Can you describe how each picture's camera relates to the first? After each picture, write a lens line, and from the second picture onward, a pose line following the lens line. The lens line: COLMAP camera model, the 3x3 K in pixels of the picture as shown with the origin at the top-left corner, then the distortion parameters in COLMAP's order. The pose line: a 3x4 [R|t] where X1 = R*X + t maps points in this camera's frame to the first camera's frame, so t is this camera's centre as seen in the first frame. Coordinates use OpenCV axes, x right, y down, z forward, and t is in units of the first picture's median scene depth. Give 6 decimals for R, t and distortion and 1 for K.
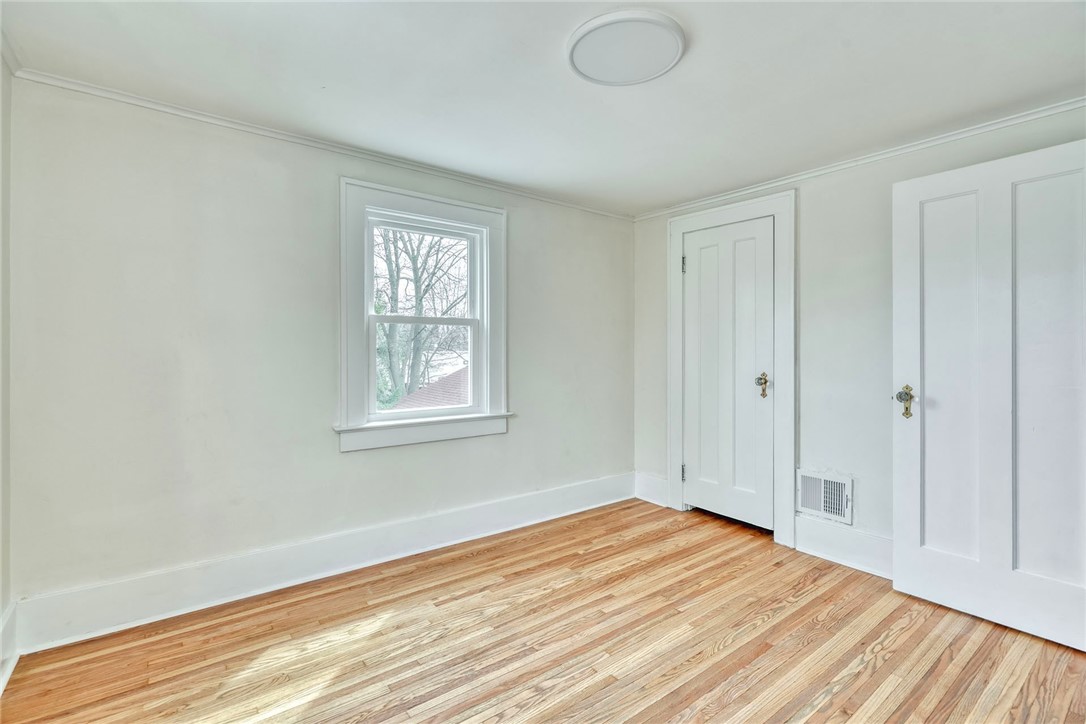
lens RADIAL K [[499.9, 0, 543.0], [0, 499.9, 362.0], [0, 0, 1]] dist [0.000875, 0.000590]
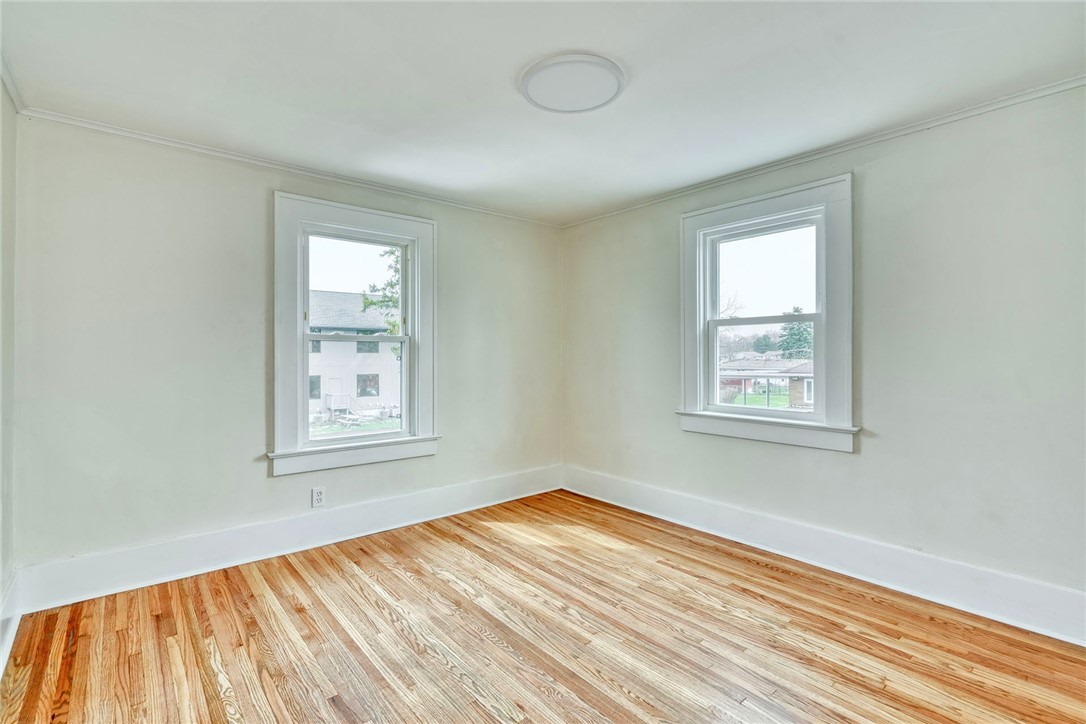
lens RADIAL K [[508.0, 0, 540.3], [0, 508.0, 358.2], [0, 0, 1]] dist [-0.001434, 0.000915]
pose [[0.040695, 0.005886, -0.999154, 0.949713], [-0.019356, 0.999800, 0.005101, -0.002545], [0.998984, 0.019132, 0.040800, 0.630707]]
